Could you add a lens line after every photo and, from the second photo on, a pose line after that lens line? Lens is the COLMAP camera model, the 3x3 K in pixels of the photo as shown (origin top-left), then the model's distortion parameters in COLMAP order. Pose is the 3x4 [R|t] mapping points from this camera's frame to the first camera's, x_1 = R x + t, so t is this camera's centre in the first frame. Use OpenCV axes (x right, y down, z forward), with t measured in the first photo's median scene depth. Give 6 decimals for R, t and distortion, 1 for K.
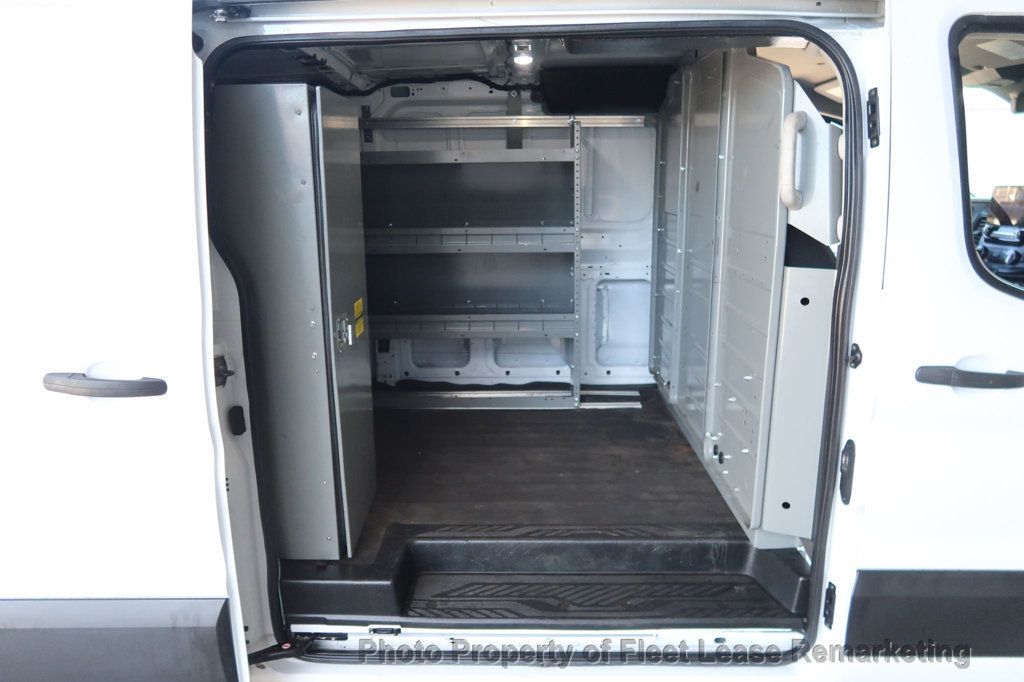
lens RADIAL K [[707.8, 0, 510.3], [0, 707.8, 340.9], [0, 0, 1]] dist [-0.032137, 0.013452]
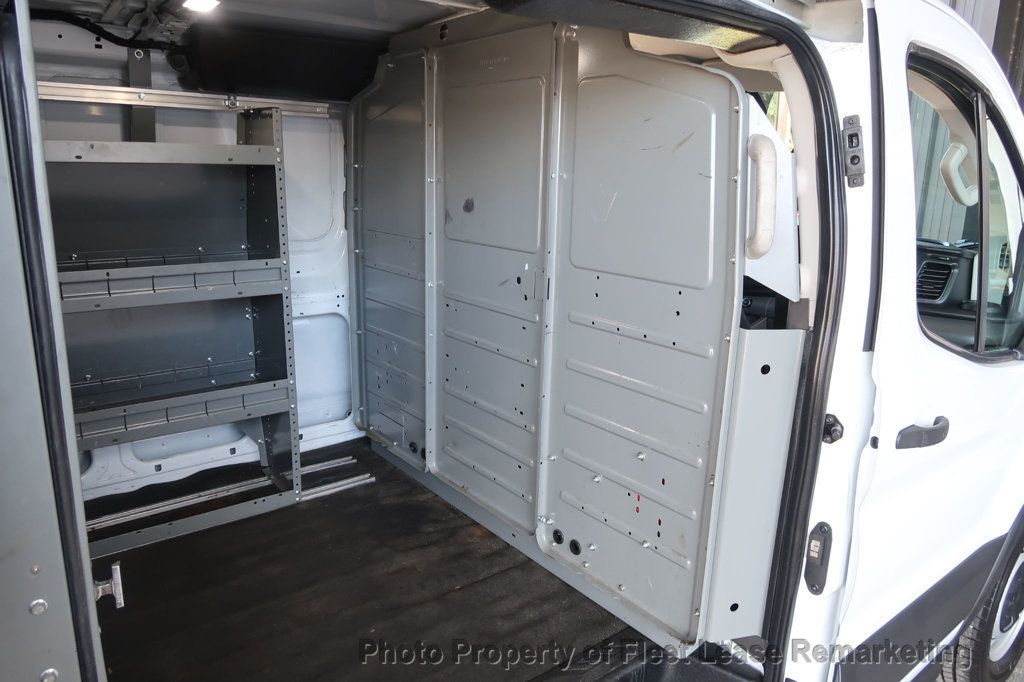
lens RADIAL K [[707.8, 0, 513.8], [0, 707.8, 342.9], [0, 0, 1]] dist [-0.032137, 0.013452]
pose [[0.771400, -0.124856, 0.623982, -0.179719], [0.108961, 0.991997, 0.063790, -0.098337], [-0.626953, 0.018782, 0.778831, 0.314757]]
